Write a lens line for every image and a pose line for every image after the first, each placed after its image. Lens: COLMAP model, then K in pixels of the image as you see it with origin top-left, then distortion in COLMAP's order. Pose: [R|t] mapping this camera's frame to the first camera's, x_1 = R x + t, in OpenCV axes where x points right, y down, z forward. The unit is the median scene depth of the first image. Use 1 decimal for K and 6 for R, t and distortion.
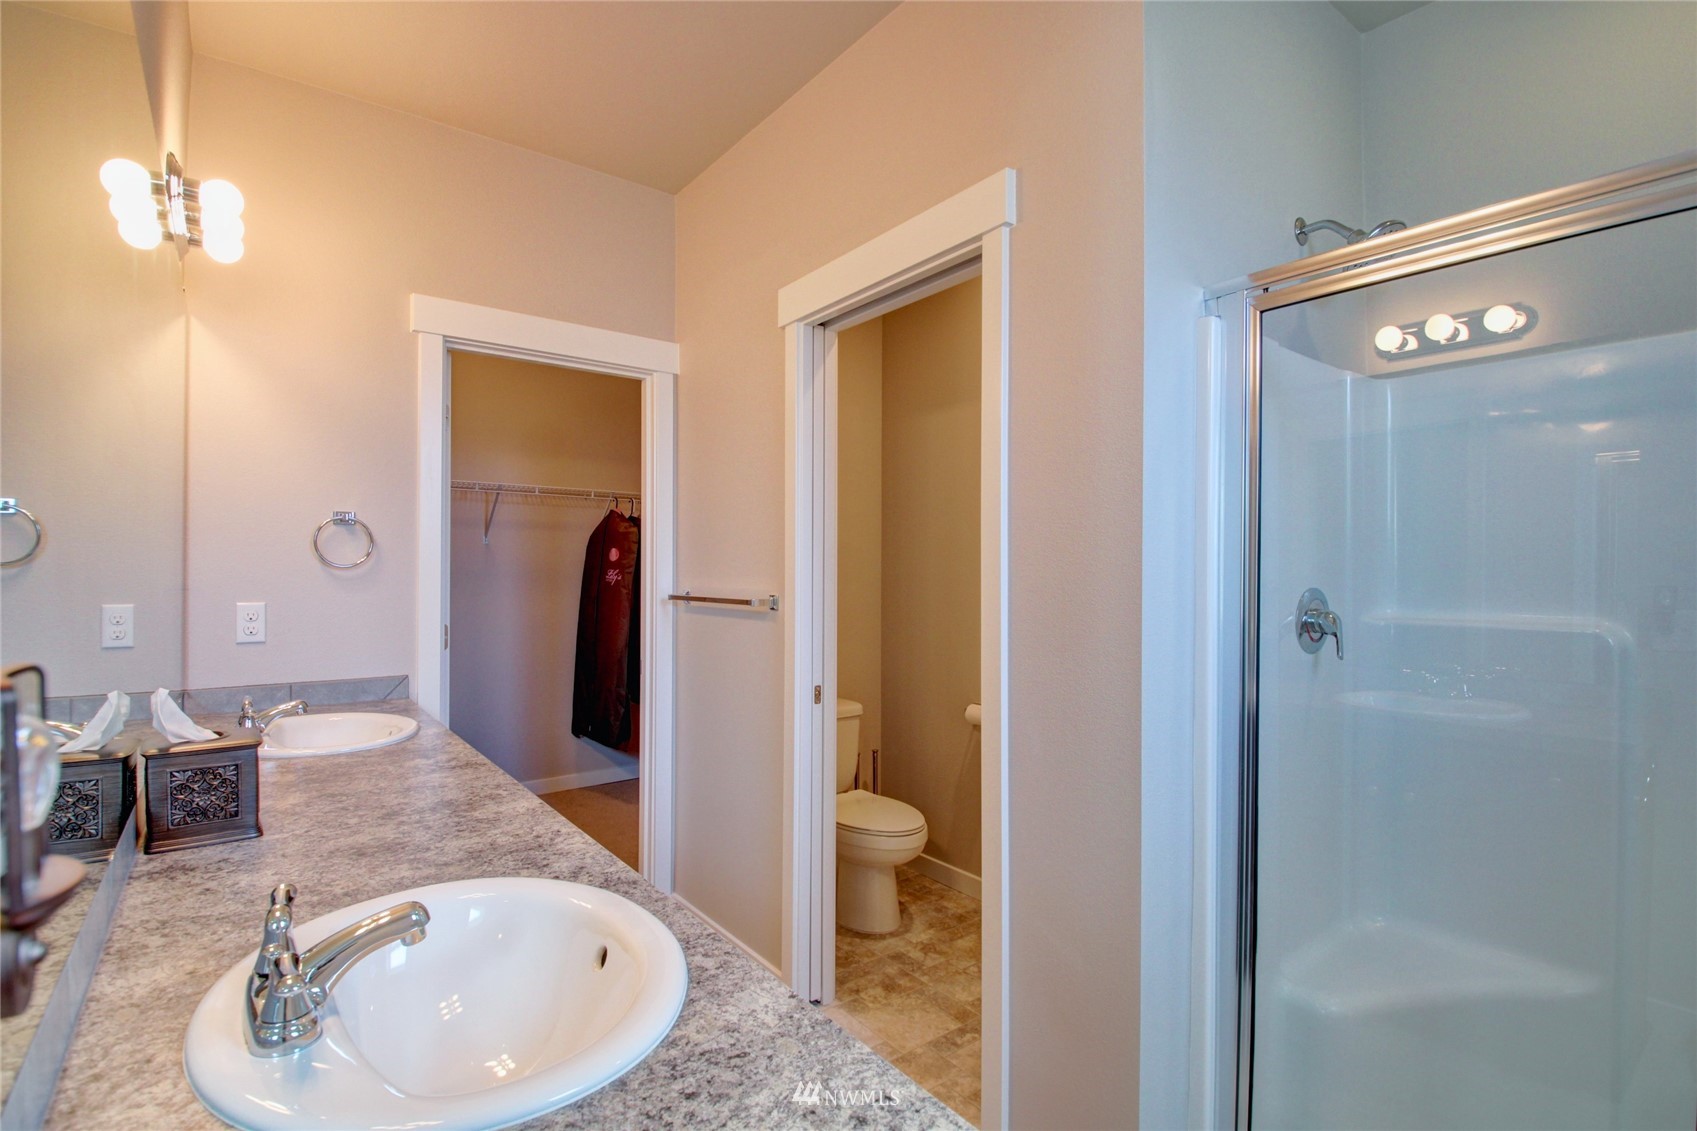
lens RADIAL K [[792.5, 0, 843.7], [0, 792.5, 571.4], [0, 0, 1]] dist [0.009312, -0.020536]
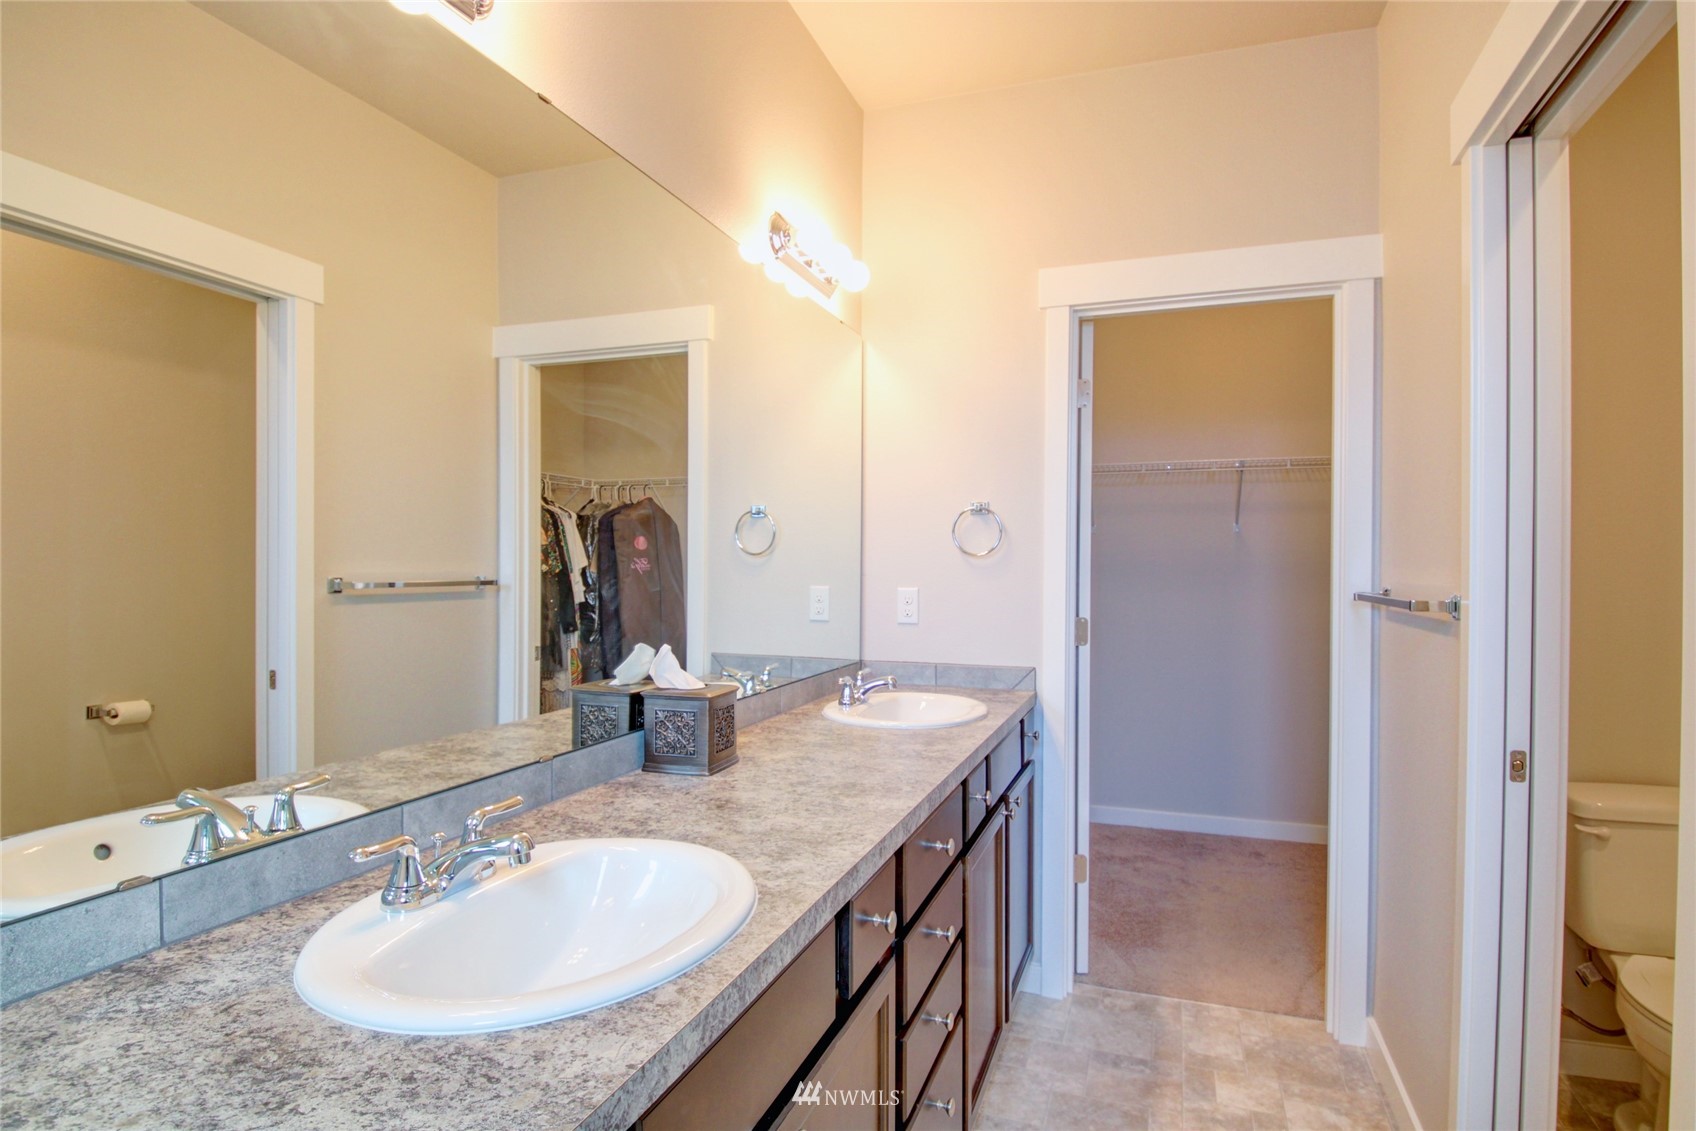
lens RADIAL K [[903.5, 0, 854.3], [0, 903.5, 573.9], [0, 0, 1]] dist [0.047655, -0.054076]
pose [[0.542454, 0.007627, -0.840051, 0.451510], [-0.002990, 0.999970, 0.007148, 0.016379], [0.840080, -0.001366, 0.542460, 0.374947]]
